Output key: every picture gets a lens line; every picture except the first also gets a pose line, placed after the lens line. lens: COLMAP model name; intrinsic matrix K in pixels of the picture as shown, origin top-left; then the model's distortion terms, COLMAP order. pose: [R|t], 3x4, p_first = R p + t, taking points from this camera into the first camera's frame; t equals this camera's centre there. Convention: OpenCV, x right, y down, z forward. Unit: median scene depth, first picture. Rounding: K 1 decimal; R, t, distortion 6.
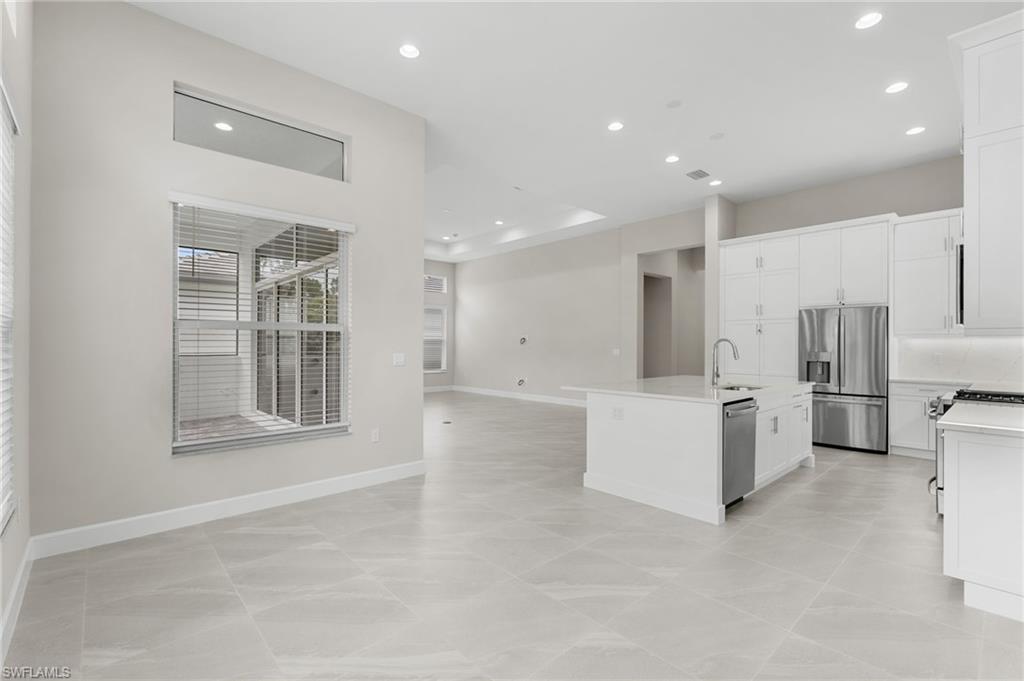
lens RADIAL K [[460.4, 0, 512.0], [0, 460.4, 340.5], [0, 0, 1]] dist [0.000069, -0.000093]
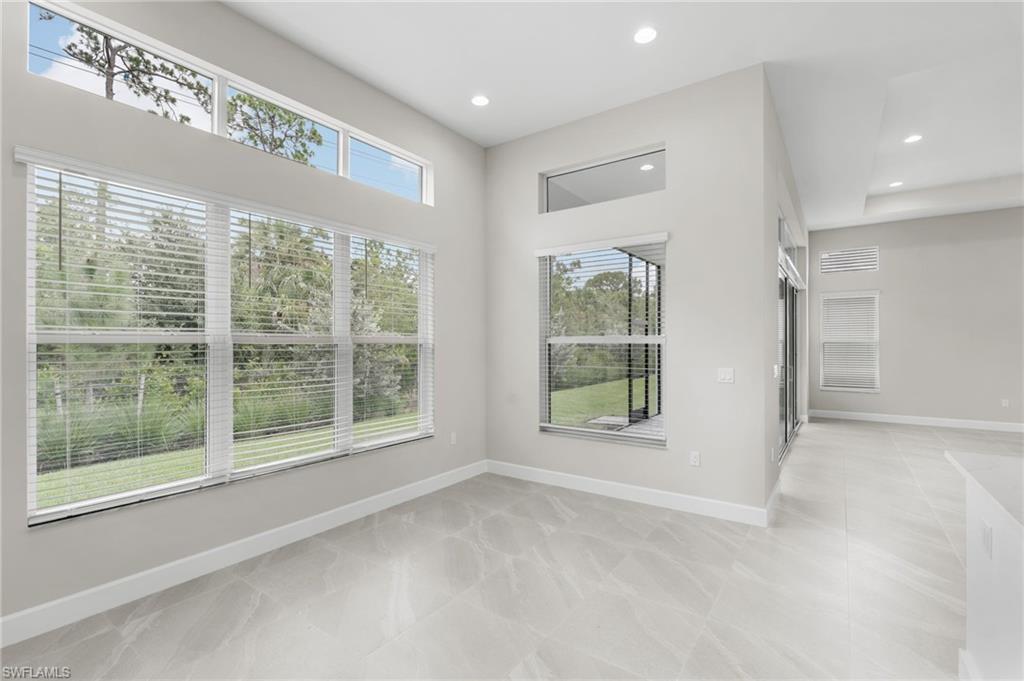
lens RADIAL K [[460.4, 0, 512.0], [0, 460.4, 340.5], [0, 0, 1]] dist [0.000069, -0.000093]
pose [[0.213869, -0.015999, -0.976731, 0.671458], [0.006265, 0.999868, -0.015006, -0.014858], [0.976842, -0.002910, 0.213941, 0.614677]]
